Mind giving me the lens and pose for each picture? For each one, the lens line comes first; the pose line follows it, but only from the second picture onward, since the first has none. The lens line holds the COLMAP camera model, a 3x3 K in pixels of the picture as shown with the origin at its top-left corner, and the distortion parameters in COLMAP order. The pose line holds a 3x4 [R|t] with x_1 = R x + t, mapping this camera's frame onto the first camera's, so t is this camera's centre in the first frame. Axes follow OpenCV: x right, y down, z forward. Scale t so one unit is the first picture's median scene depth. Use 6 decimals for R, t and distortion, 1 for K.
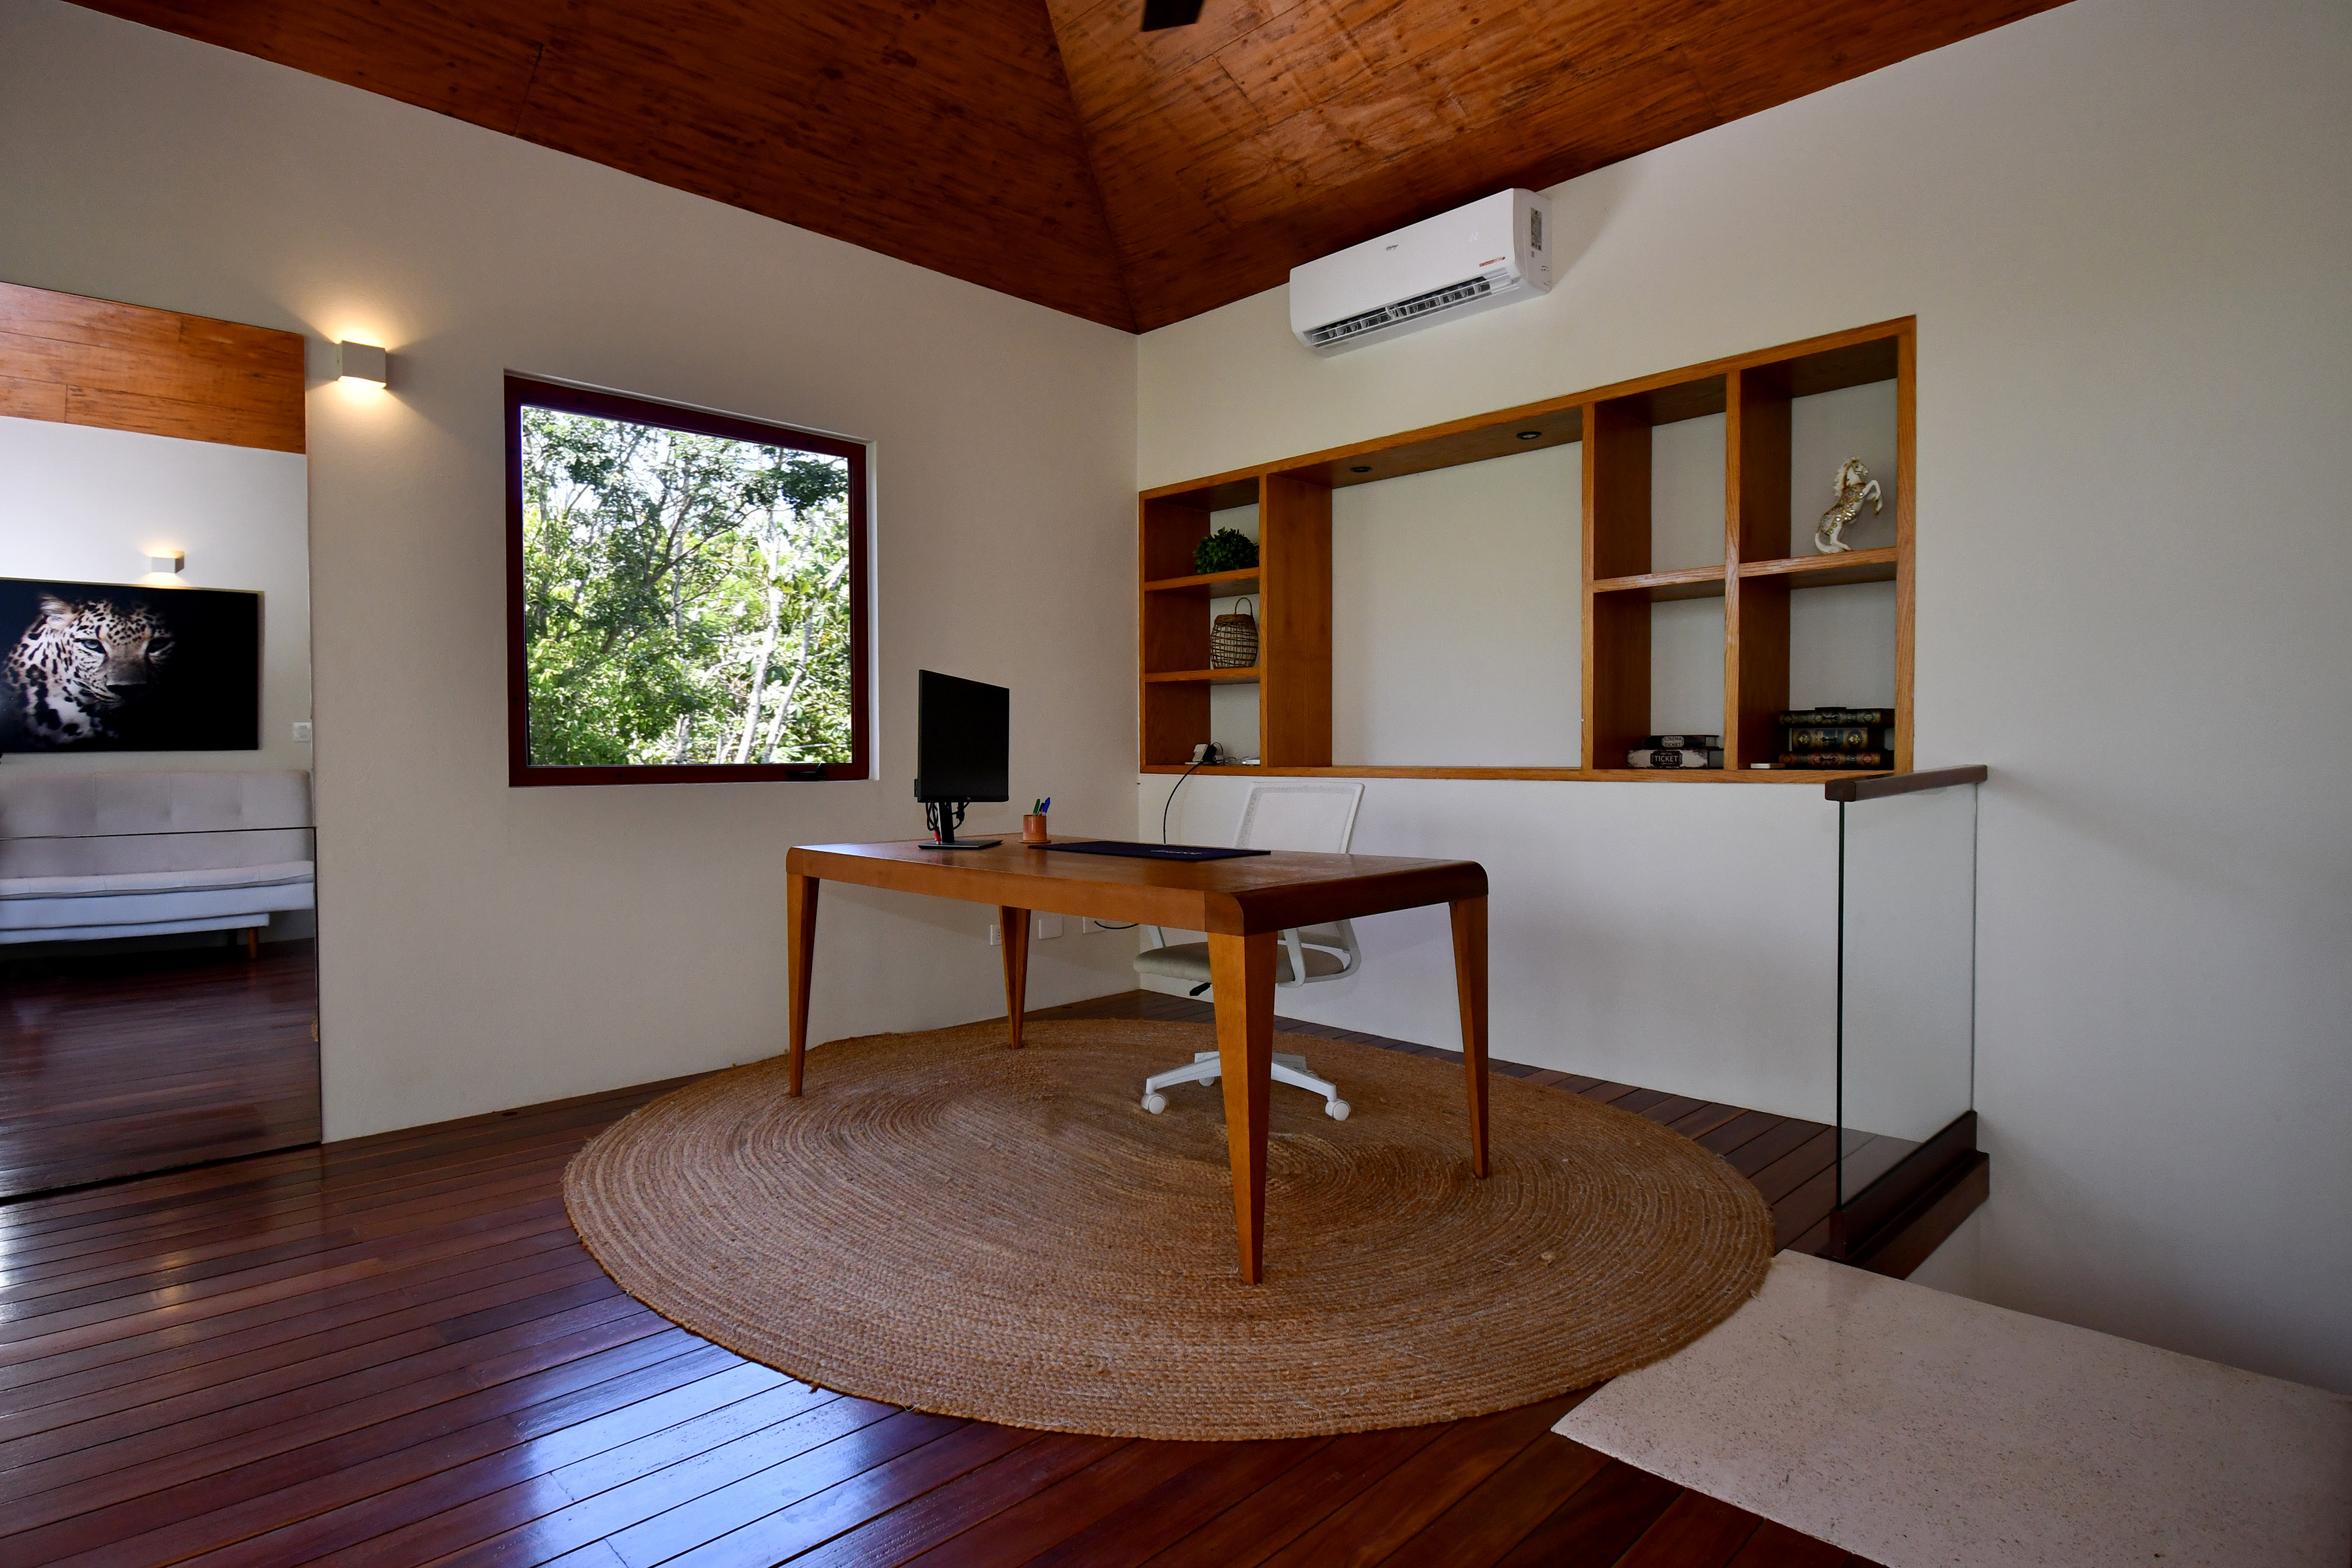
lens RADIAL K [[1217.6, 0, 1176.0], [0, 1217.6, 784.0], [0, 0, 1]] dist [-0.002936, -0.002200]
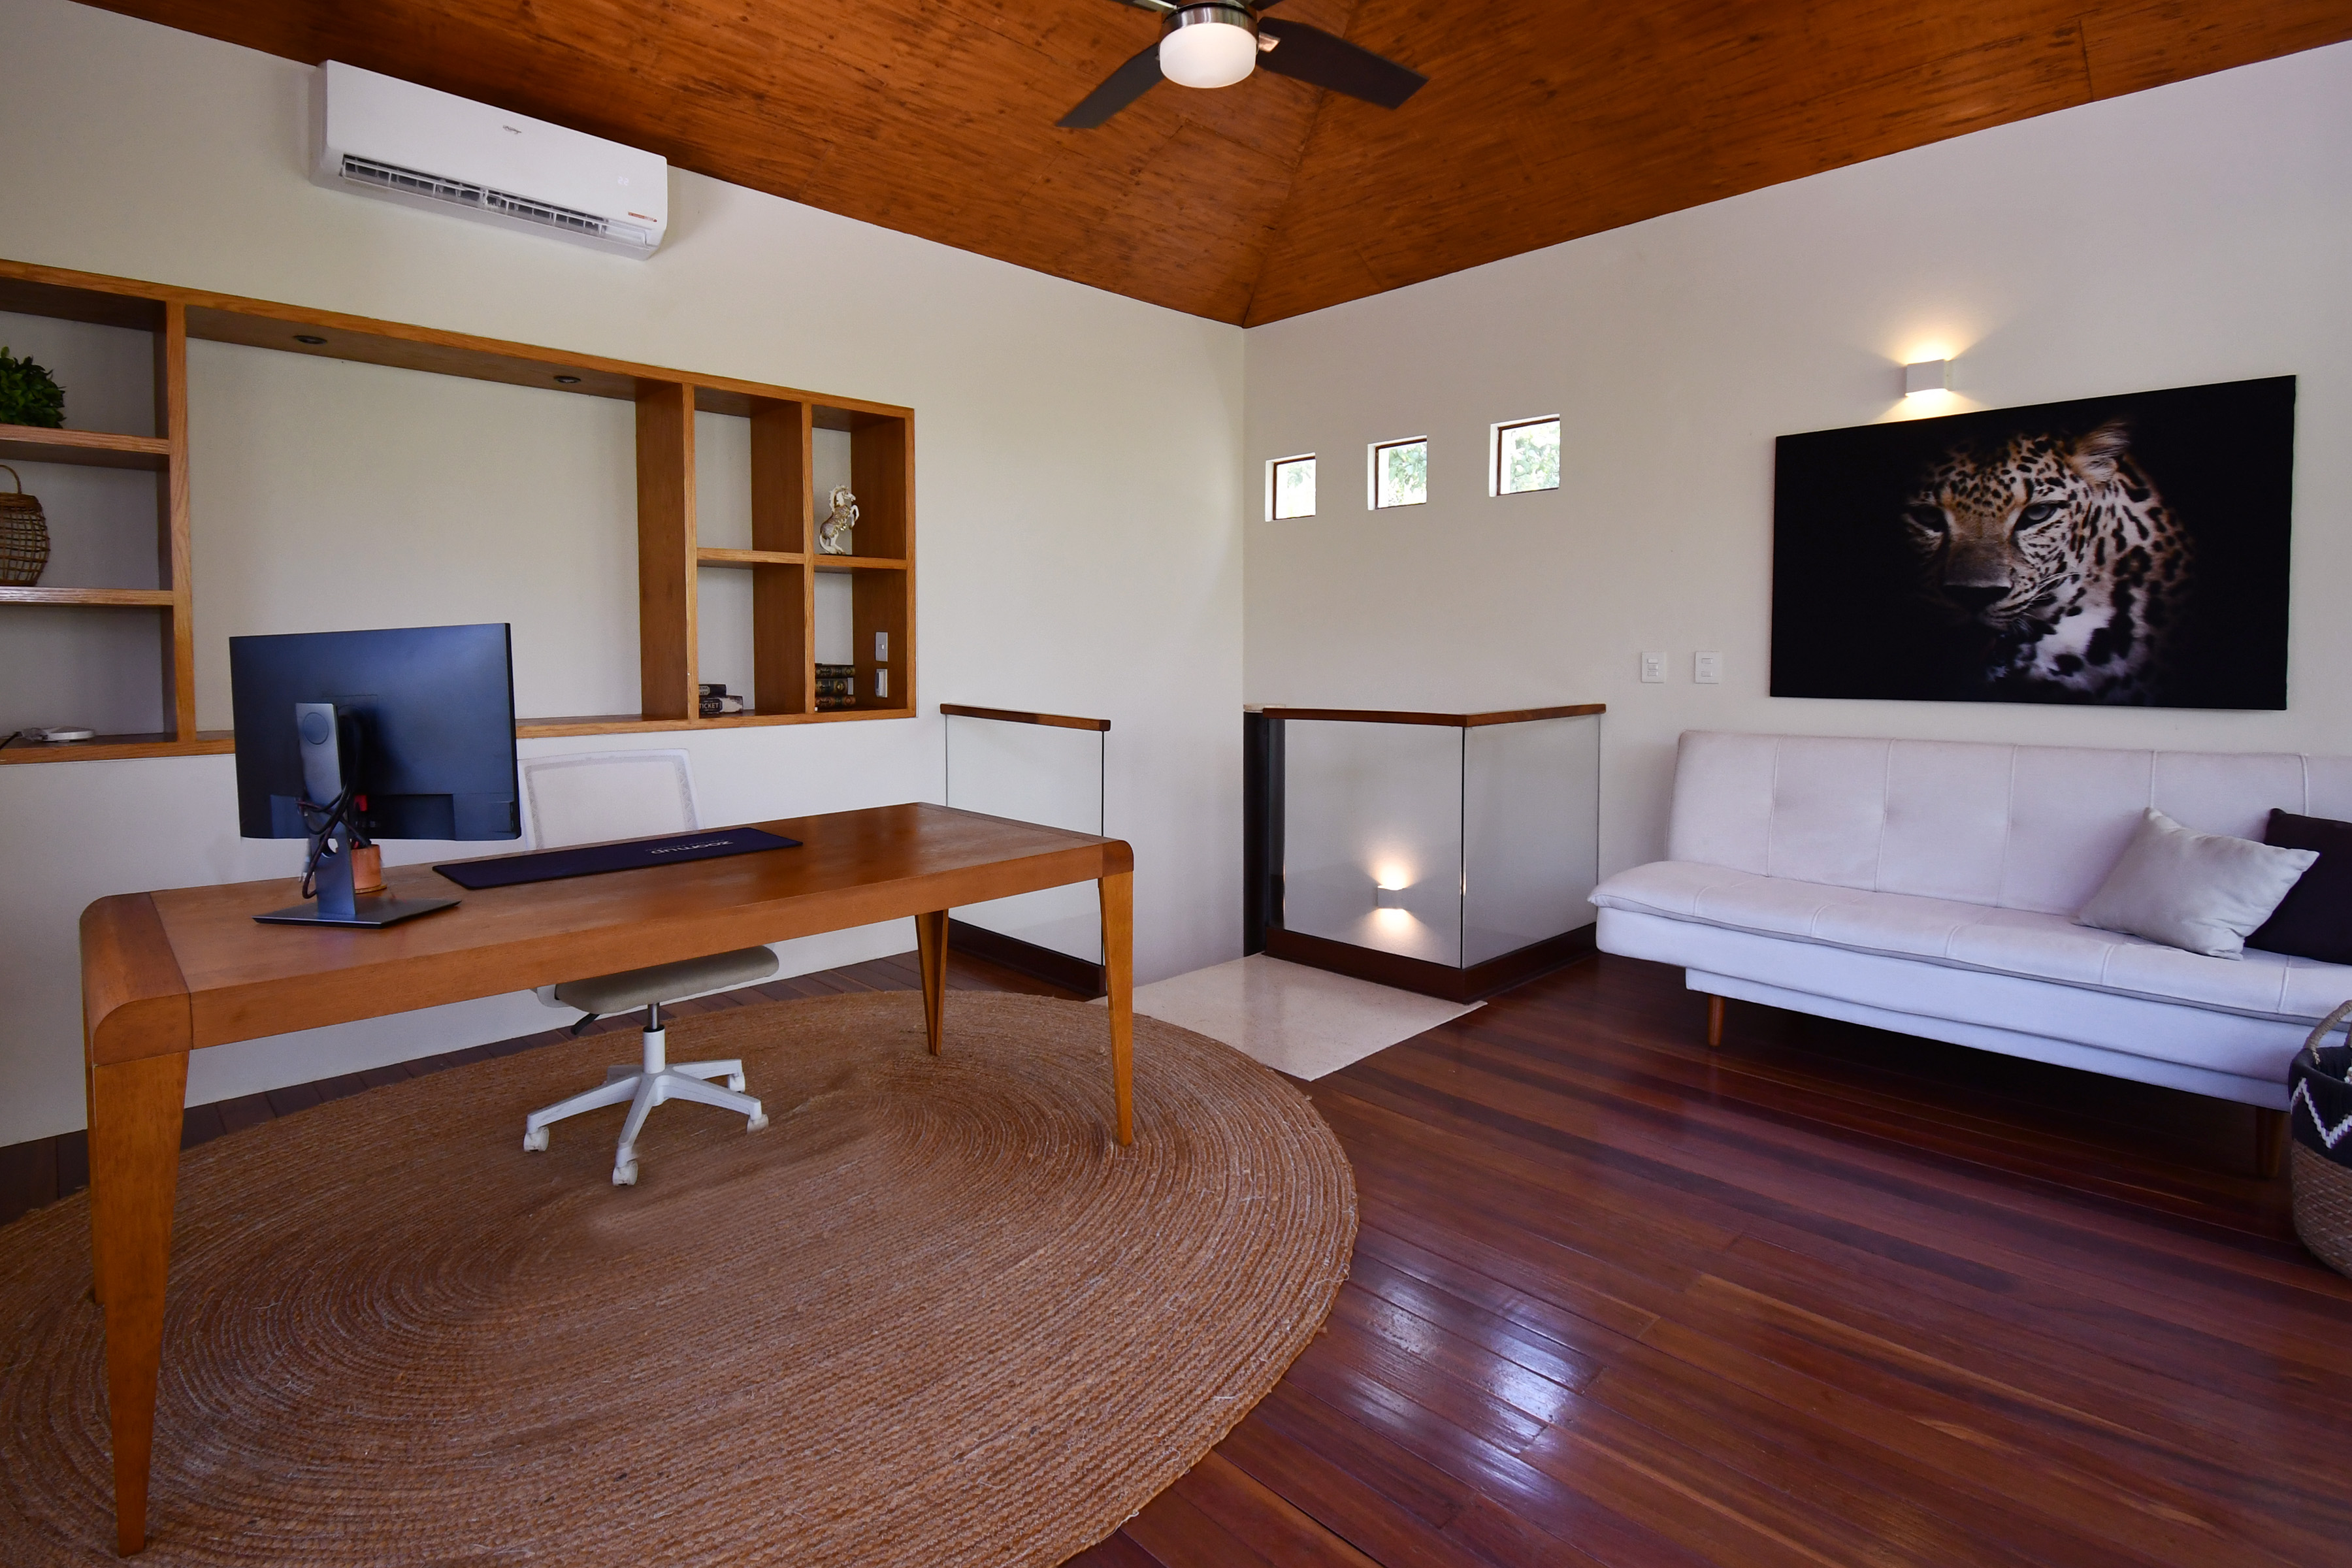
lens RADIAL K [[1135.9, 0, 1114.7], [0, 1135.9, 704.9], [0, 0, 1]] dist [0.047775, -0.029978]
pose [[0.034531, -0.055398, 0.997867, -0.695019], [0.022245, 0.998258, 0.054650, -0.075400], [-0.999156, 0.020311, 0.035703, 0.592744]]
